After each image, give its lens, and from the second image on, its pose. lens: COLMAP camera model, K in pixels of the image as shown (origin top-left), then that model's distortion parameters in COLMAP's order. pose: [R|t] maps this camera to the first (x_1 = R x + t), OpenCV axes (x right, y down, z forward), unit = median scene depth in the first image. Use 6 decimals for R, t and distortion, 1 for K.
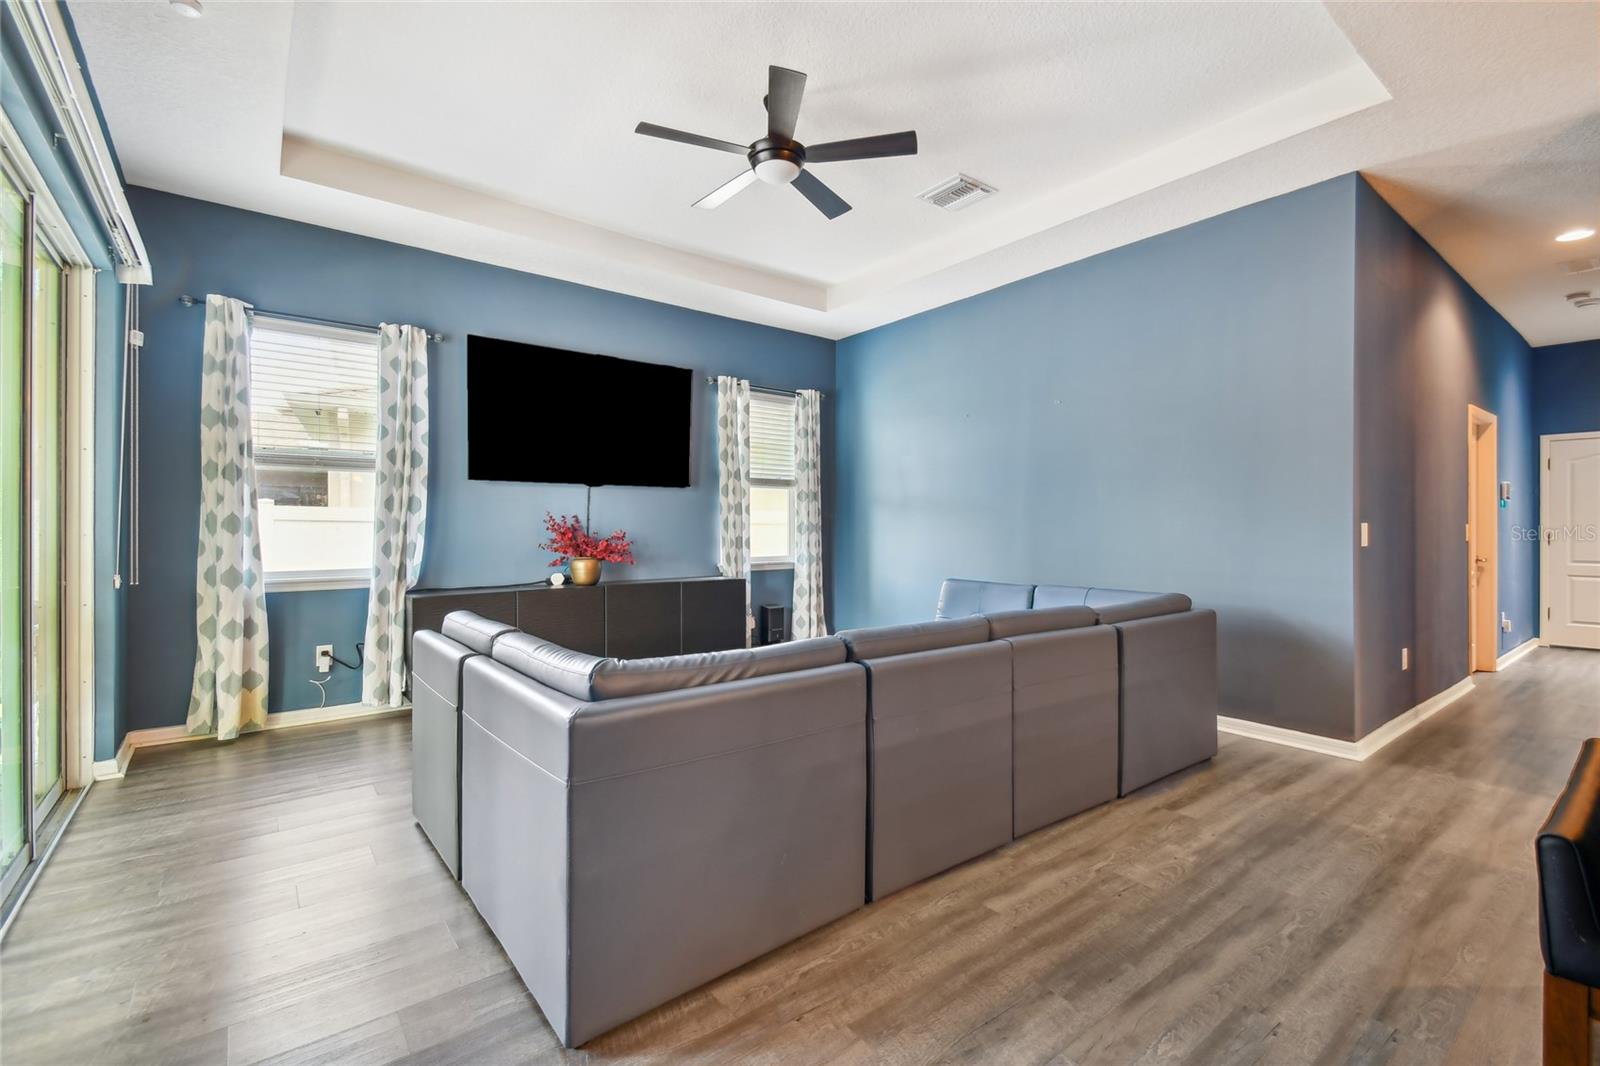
lens RADIAL K [[702.4, 0, 806.3], [0, 702.4, 530.7], [0, 0, 1]] dist [0.026847, -0.019590]
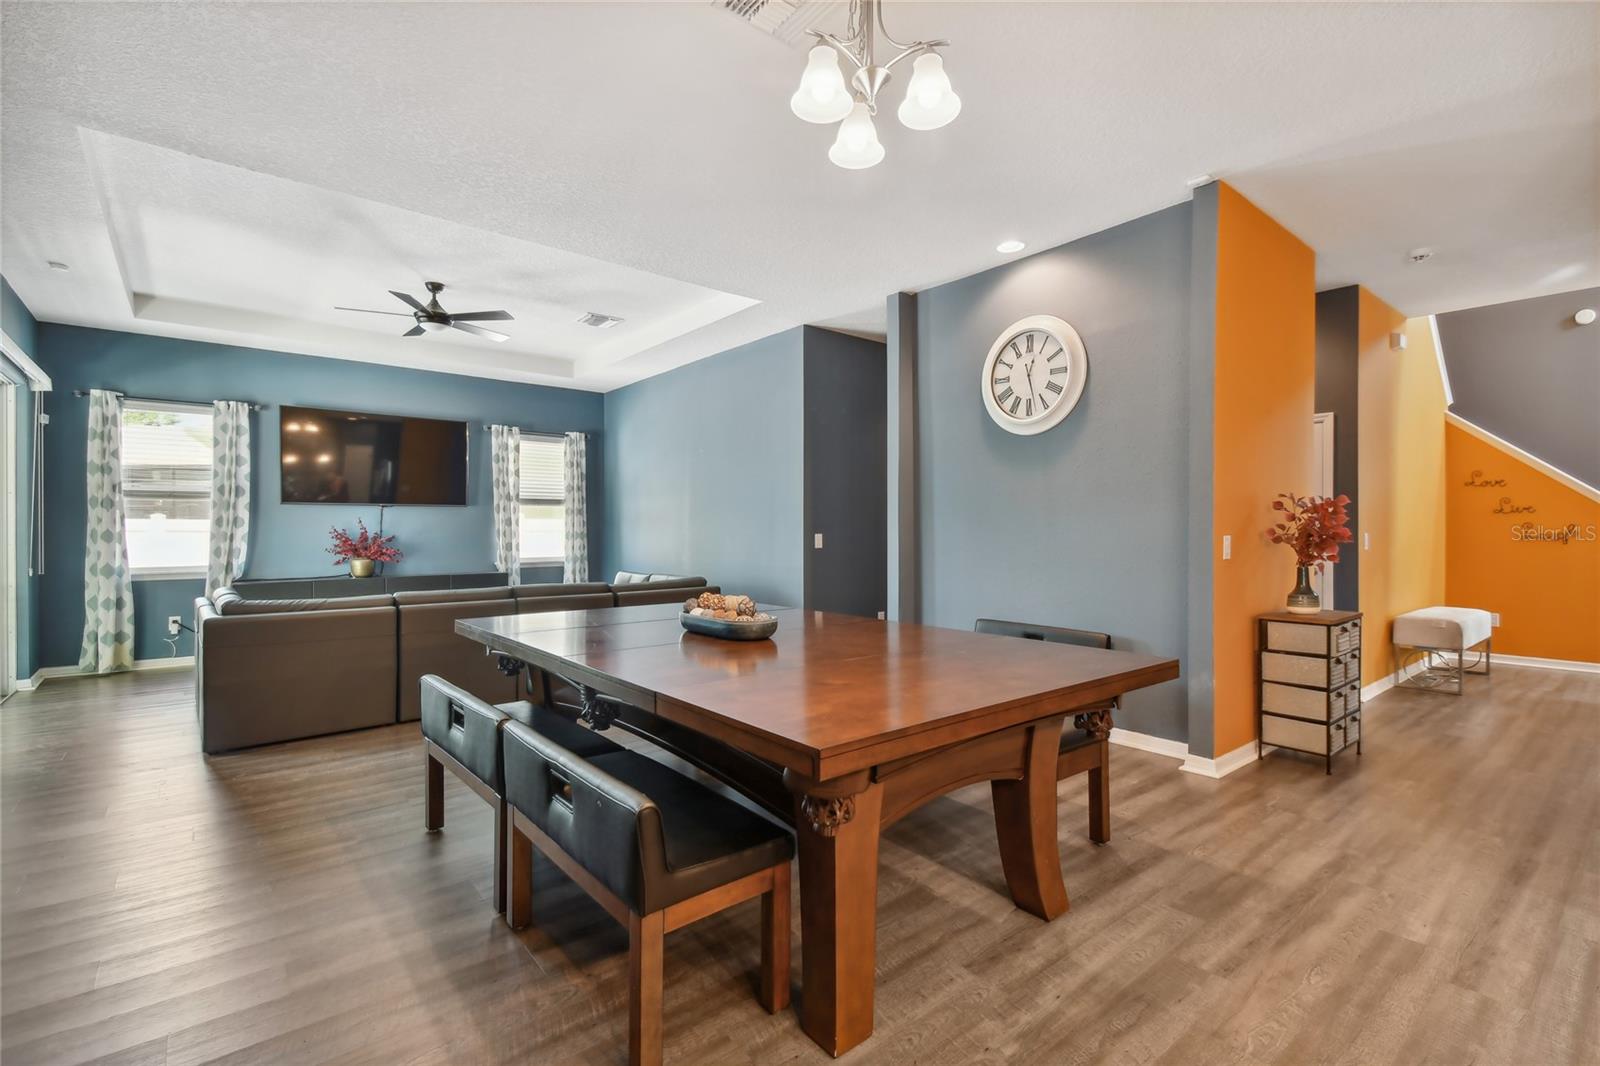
lens RADIAL K [[732.7, 0, 829.0], [0, 732.7, 533.8], [0, 0, 1]] dist [0.027842, -0.021210]
pose [[0.999197, -0.001890, 0.040032, 0.642261], [0.001785, 0.999995, 0.002648, -0.014945], [-0.040037, -0.002574, 0.999195, -0.619512]]
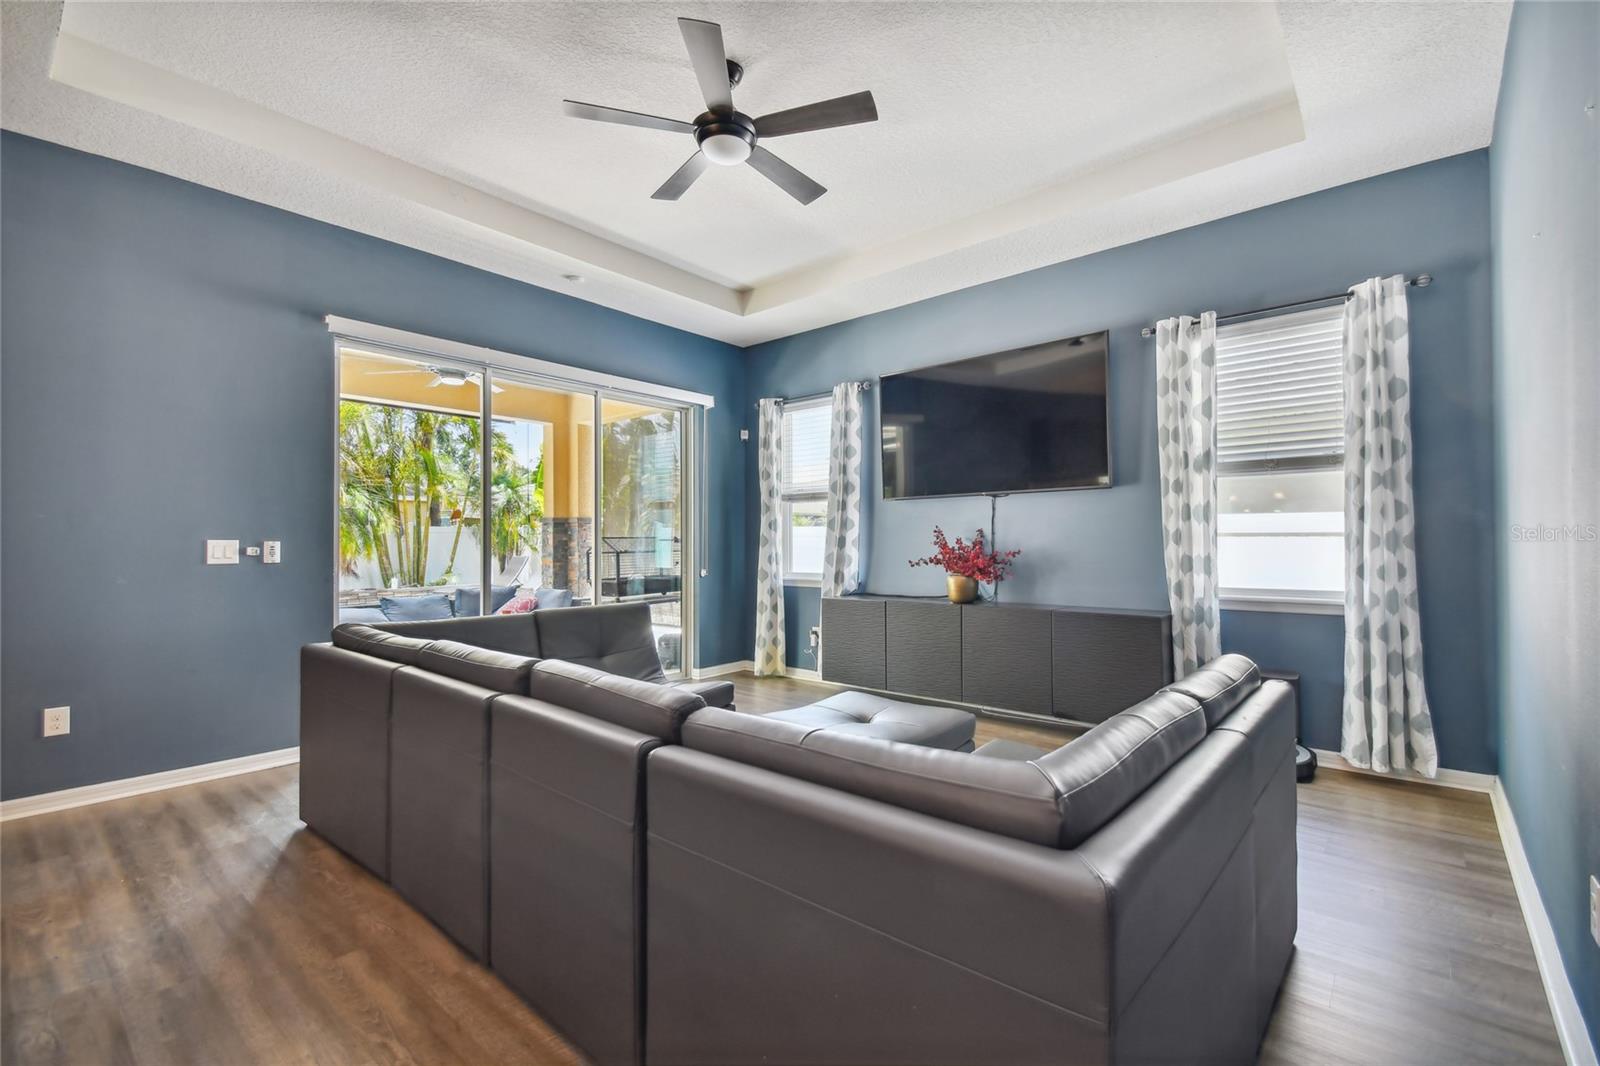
lens RADIAL K [[696.7, 0, 811.1], [0, 696.7, 532.3], [0, 0, 1]] dist [0.075327, -0.040763]
pose [[0.192369, -0.013622, -0.981228, 0.674358], [0.002196, 0.999907, -0.013450, -0.006156], [0.981320, 0.000432, 0.192381, 0.722616]]
